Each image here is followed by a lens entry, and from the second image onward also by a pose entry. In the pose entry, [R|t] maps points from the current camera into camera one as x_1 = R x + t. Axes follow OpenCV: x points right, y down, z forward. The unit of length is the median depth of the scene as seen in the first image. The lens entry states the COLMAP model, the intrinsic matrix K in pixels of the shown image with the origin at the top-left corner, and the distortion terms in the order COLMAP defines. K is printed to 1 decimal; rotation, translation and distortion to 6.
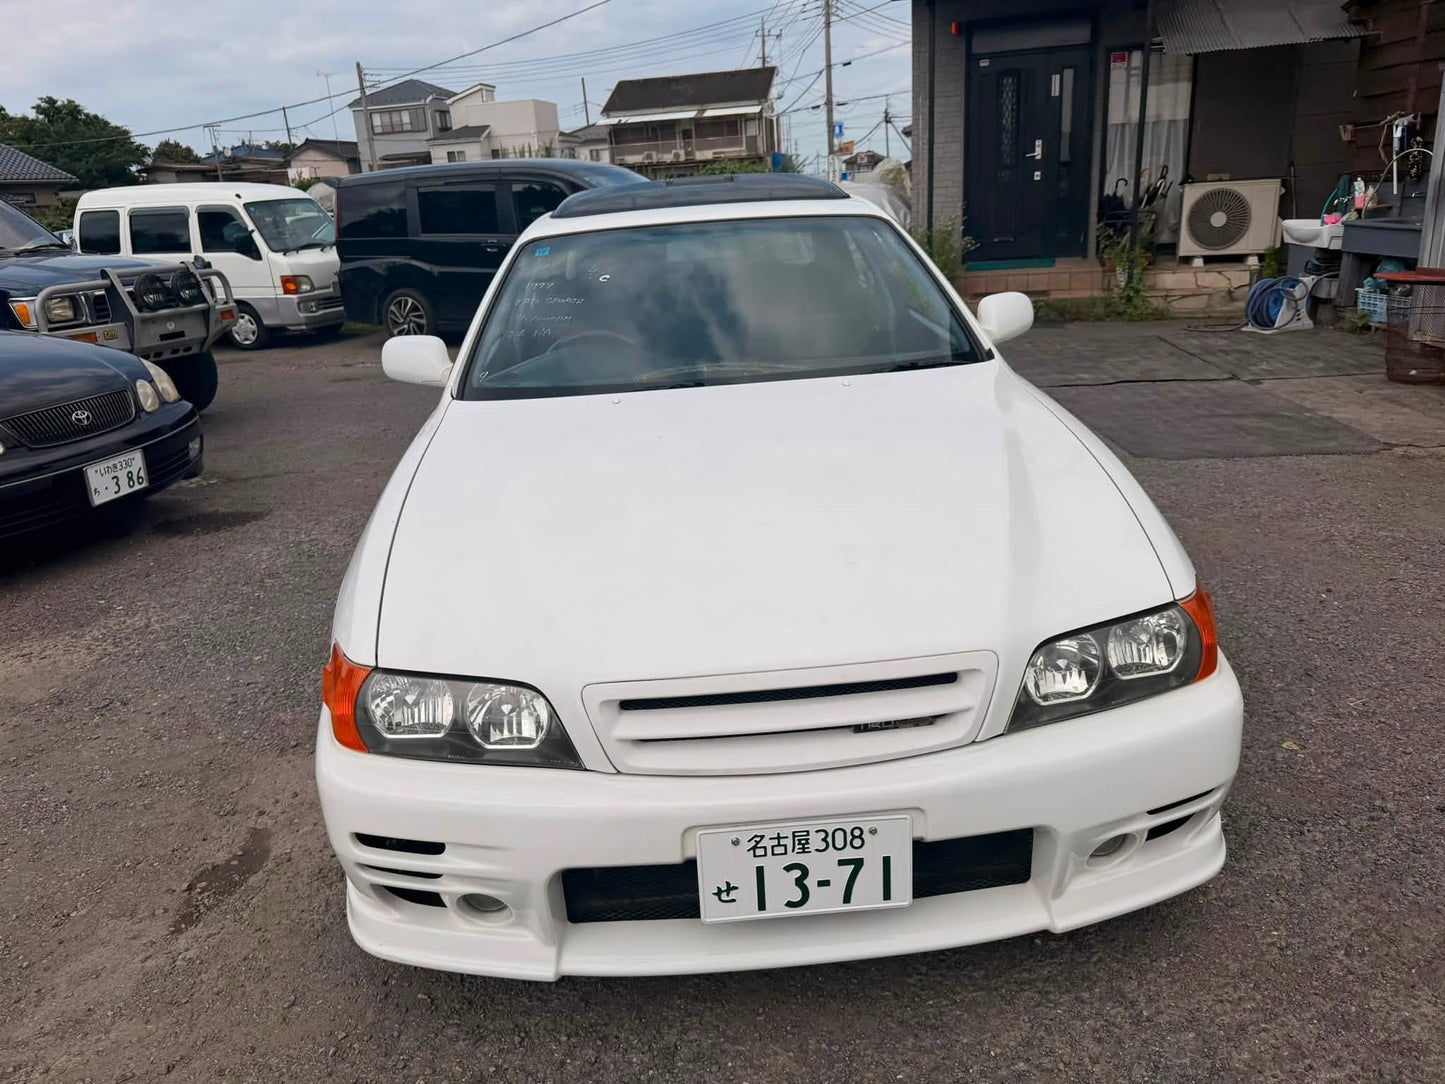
lens RADIAL K [[1024.0, 0, 711.8], [0, 1024.0, 533.8], [0, 0, 1]] dist [0.011587, -0.021378]
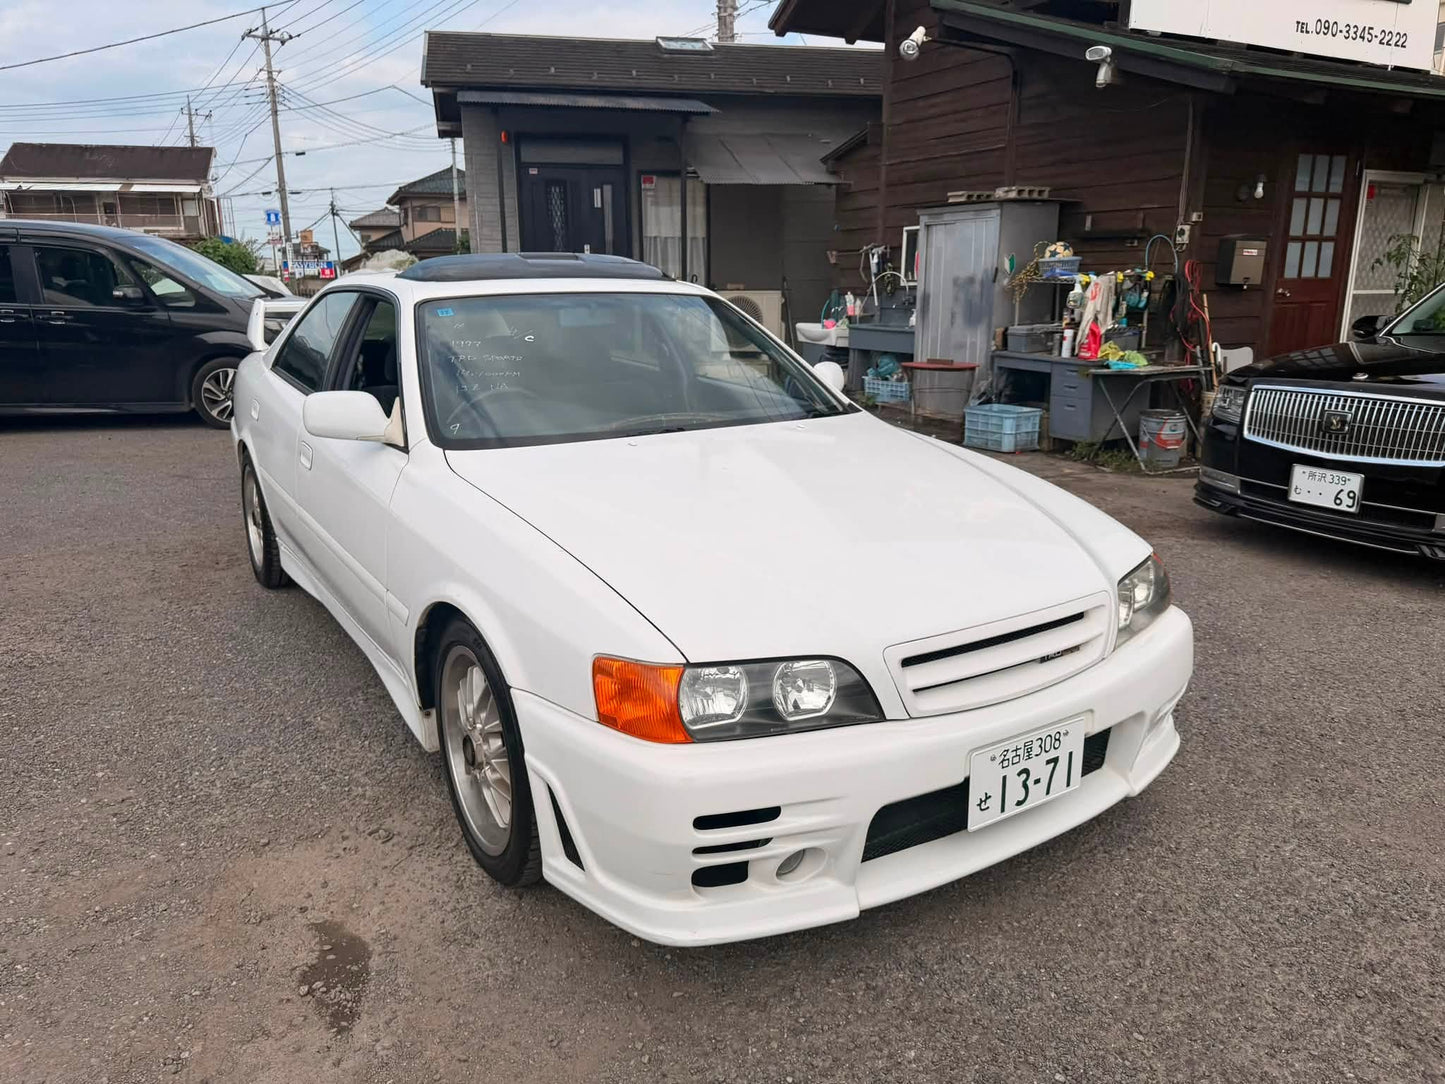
lens RADIAL K [[1024.0, 0, 711.5], [0, 1024.0, 528.7], [0, 0, 1]] dist [0.011587, -0.021378]
pose [[0.869302, -0.059216, 0.490722, -0.162591], [0.104961, 0.992271, -0.066199, 0.011886], [-0.483009, 0.109053, 0.868798, 0.005462]]
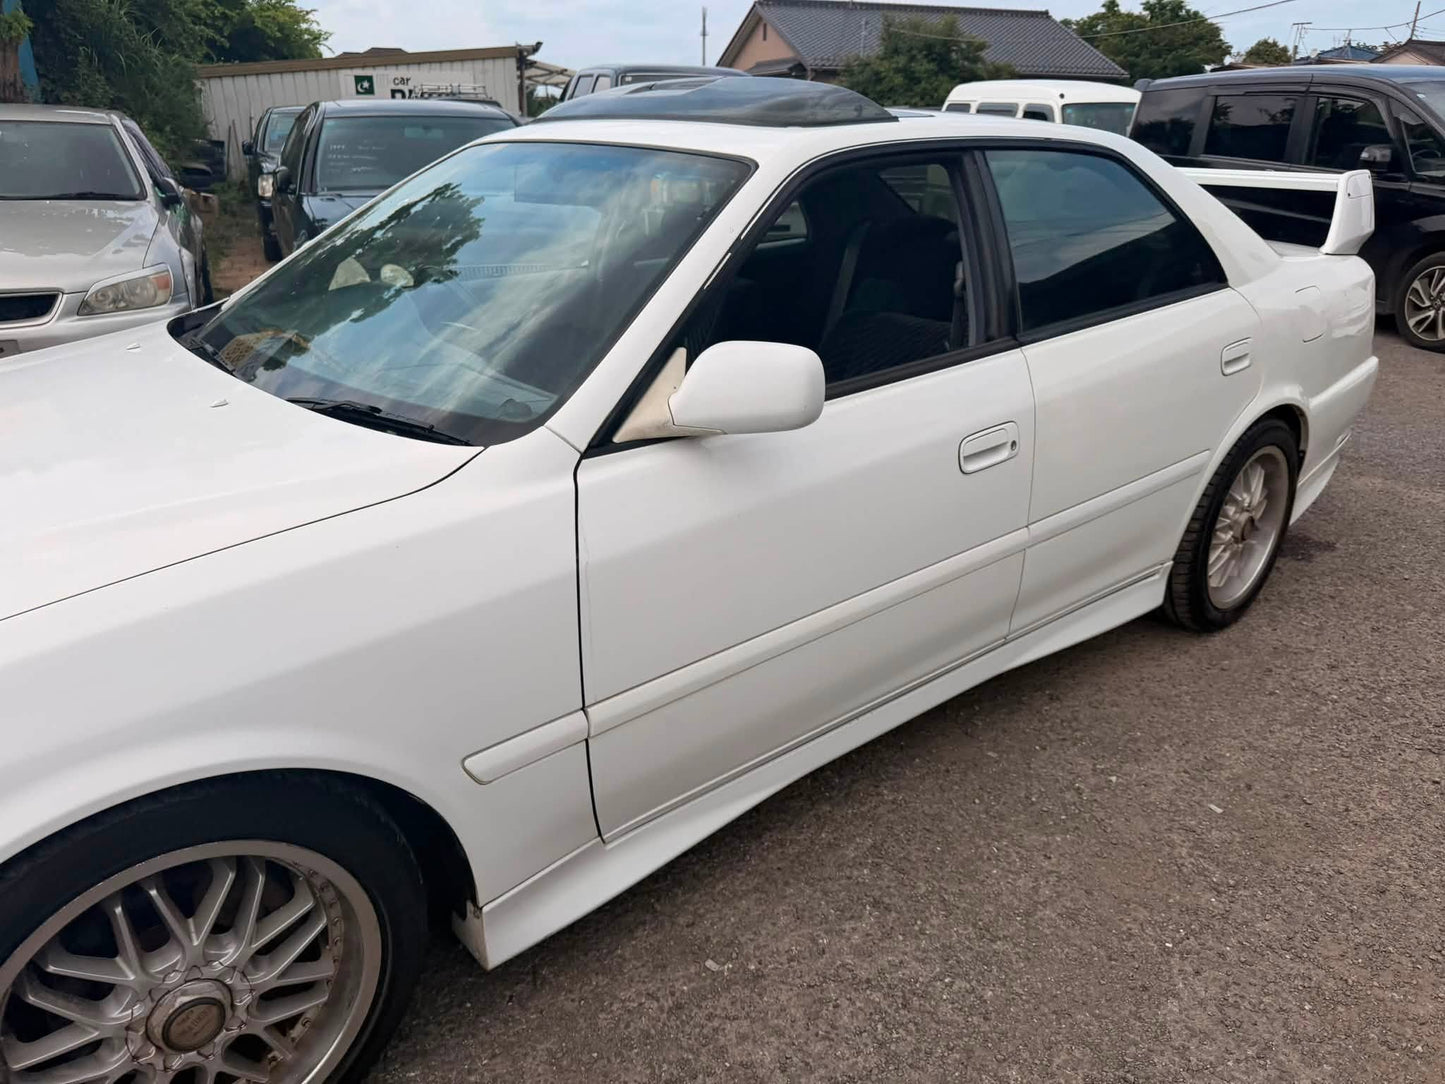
lens RADIAL K [[1024.0, 0, 724.3], [0, 1024.0, 543.8], [0, 0, 1]] dist [0.011587, -0.021378]
pose [[0.599778, 0.364294, -0.712430, 0.236135], [-0.298079, 0.927989, 0.223573, -0.088888], [0.742573, 0.078266, 0.665176, 0.237275]]
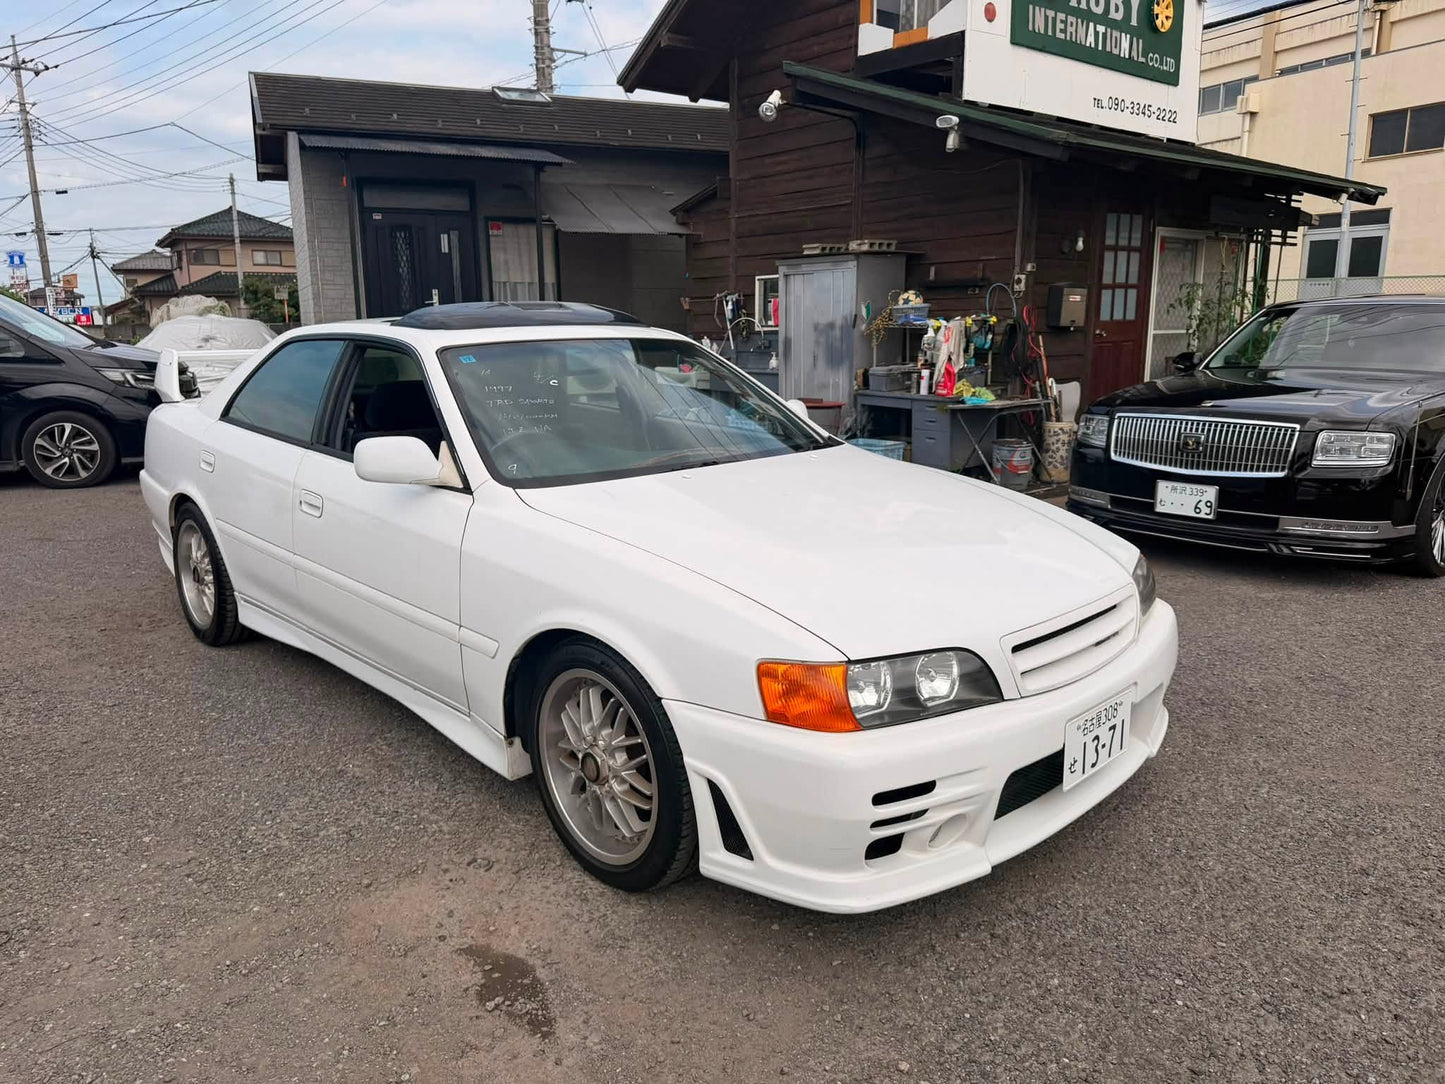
lens RADIAL K [[1024.0, 0, 719.4], [0, 1024.0, 531.1], [0, 0, 1]] dist [0.011587, -0.021378]
pose [[0.752929, -0.076946, 0.653588, -0.243674], [0.167979, 0.982714, -0.077817, 0.008554], [-0.636303, 0.168380, 0.752839, 0.028150]]
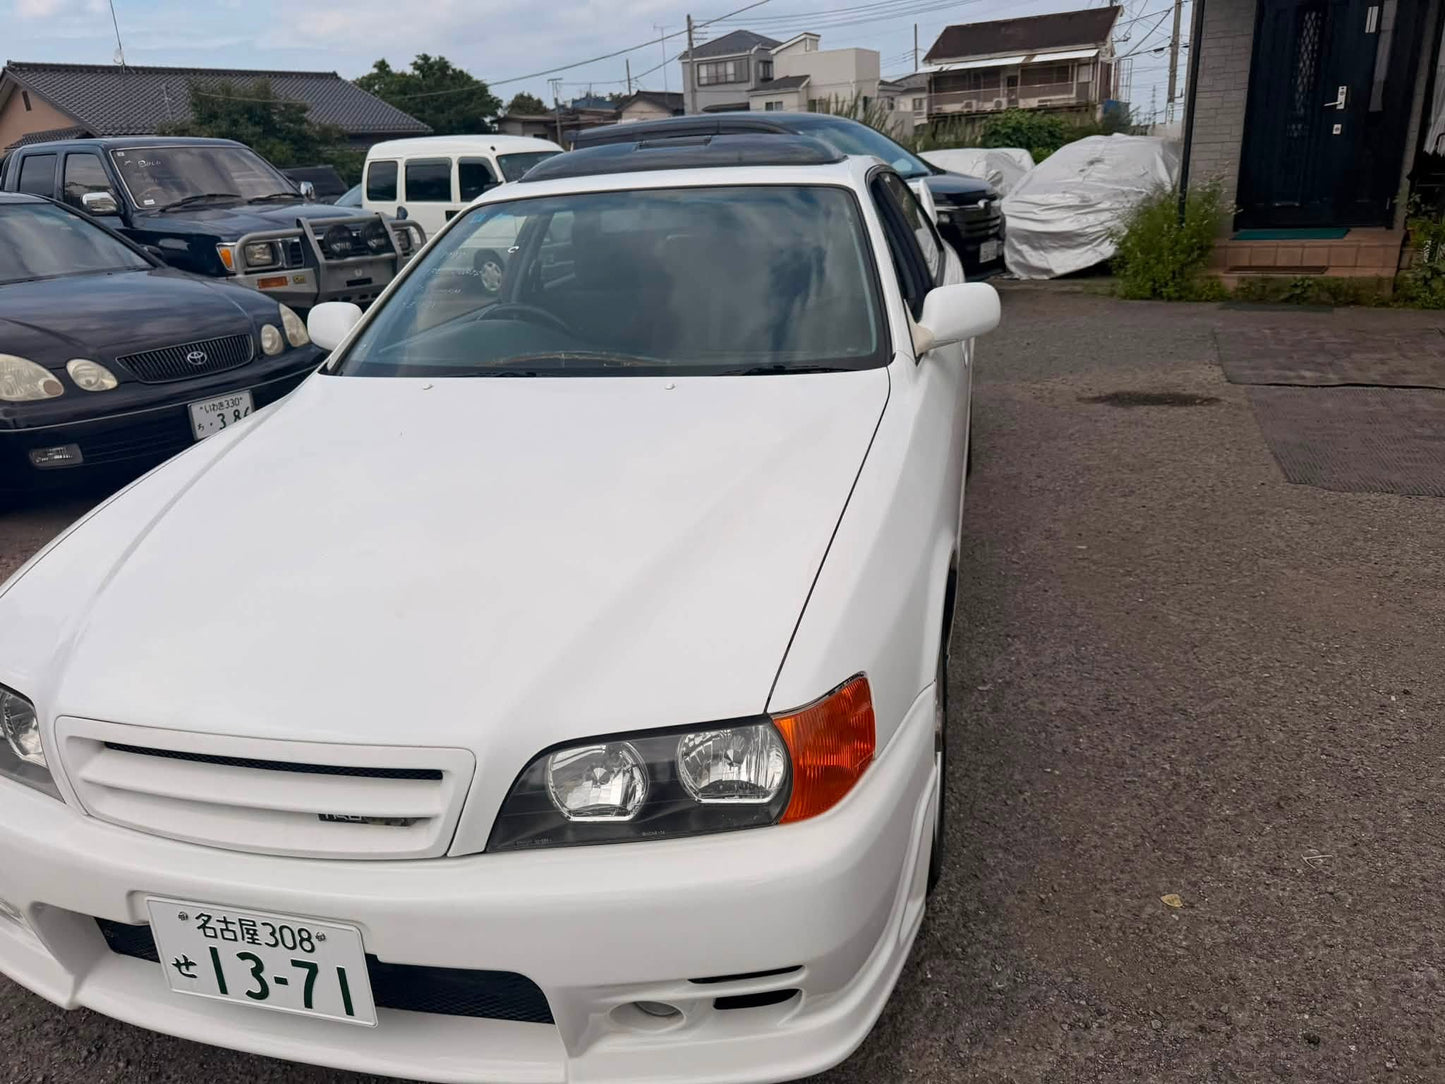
lens RADIAL K [[1024.0, 0, 716.6], [0, 1024.0, 528.8], [0, 0, 1]] dist [0.011587, -0.021378]
pose [[0.956055, 0.106061, -0.273332, 0.122070], [-0.095439, 0.994081, 0.051909, -0.022069], [0.277220, -0.023541, 0.960518, 0.052131]]
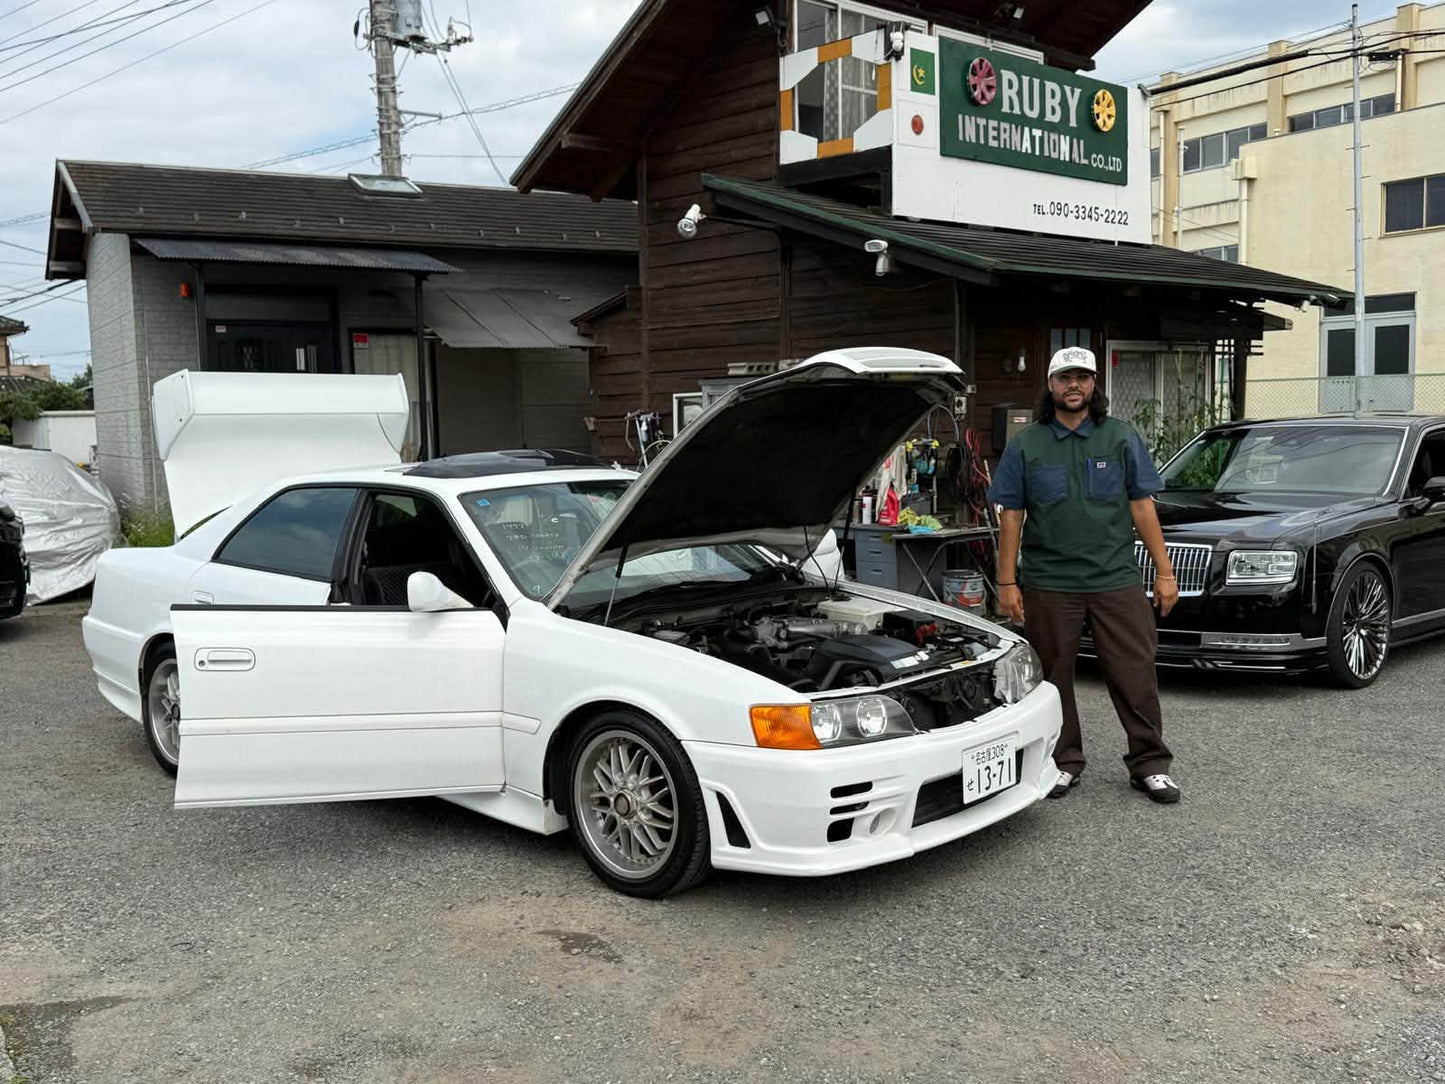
lens RADIAL K [[1440.0, 0, 713.1], [0, 1440.0, 535.6], [0, 0, 1]] dist [0.090050, 0.000000]
pose [[0.695335, -0.008397, 0.718637, -0.455642], [0.204671, 0.960840, -0.186807, 0.056595], [-0.688926, 0.276977, 0.669824, -0.138899]]
